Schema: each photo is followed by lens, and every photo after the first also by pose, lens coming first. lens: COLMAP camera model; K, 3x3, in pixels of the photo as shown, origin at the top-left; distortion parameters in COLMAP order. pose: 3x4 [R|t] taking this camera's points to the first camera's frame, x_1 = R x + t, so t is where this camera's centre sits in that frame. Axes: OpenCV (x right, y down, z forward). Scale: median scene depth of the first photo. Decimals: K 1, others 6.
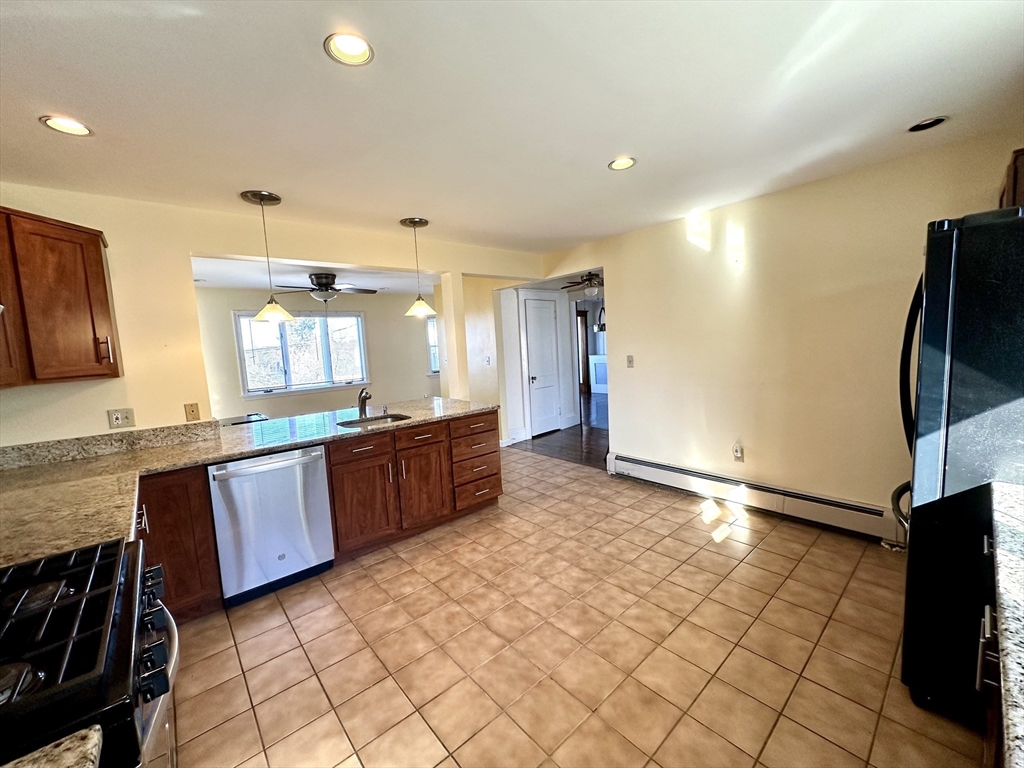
lens RADIAL K [[406.1, 0, 510.9], [0, 406.1, 382.9], [0, 0, 1]] dist [-0.002020, 0.000256]
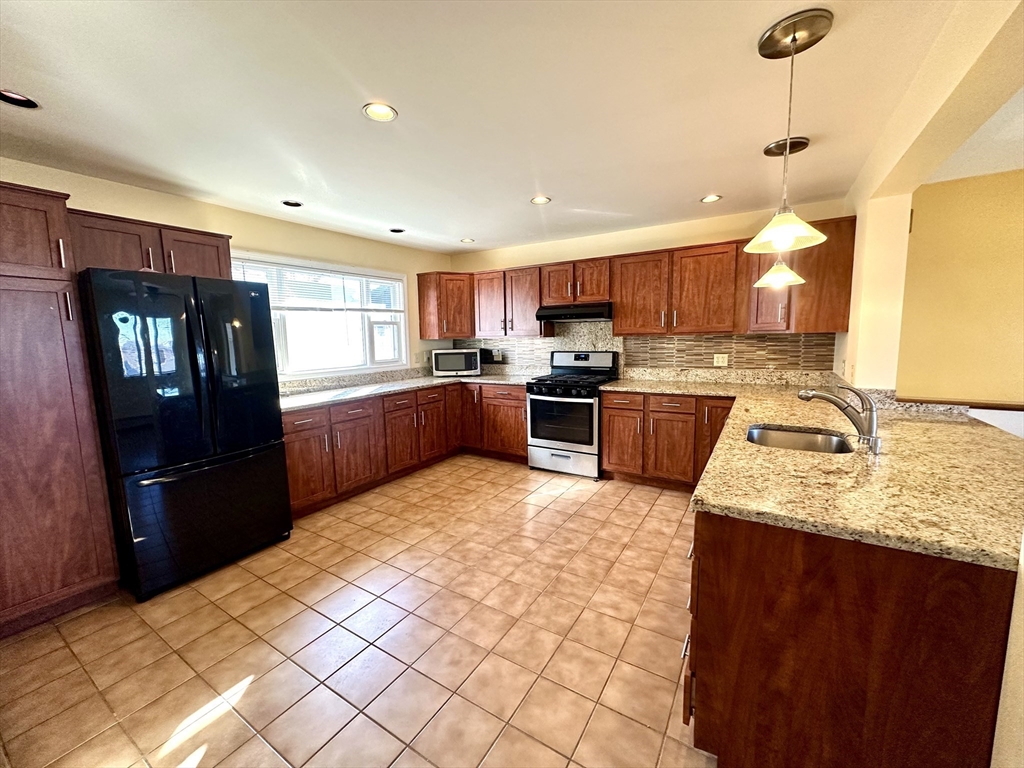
lens RADIAL K [[406.1, 0, 510.9], [0, 406.1, 382.9], [0, 0, 1]] dist [-0.002020, 0.000256]
pose [[-0.953797, 0.108066, -0.280345, 0.251746], [0.044460, 0.973569, 0.224025, -0.152154], [0.297145, 0.201210, -0.933391, 1.567584]]
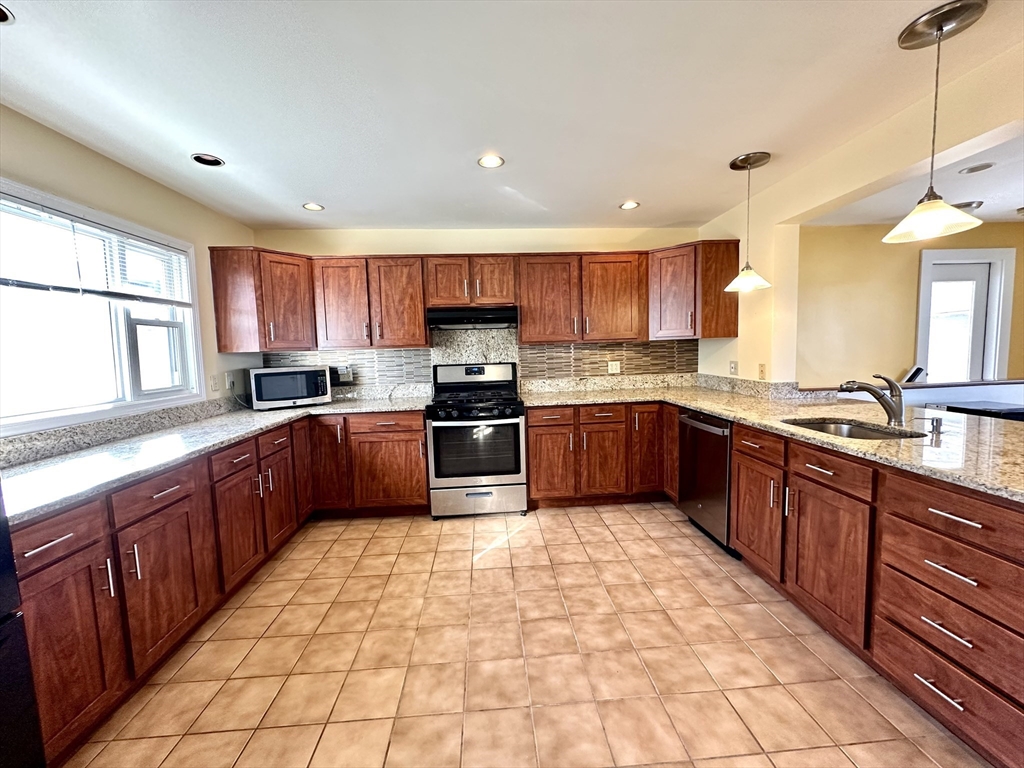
lens RADIAL K [[406.1, 0, 510.9], [0, 406.1, 382.9], [0, 0, 1]] dist [-0.002020, 0.000256]
pose [[-0.600653, 0.139499, -0.787245, 0.507877], [-0.013788, 0.982707, 0.184655, -0.091845], [0.799391, 0.121769, -0.588343, 1.044859]]
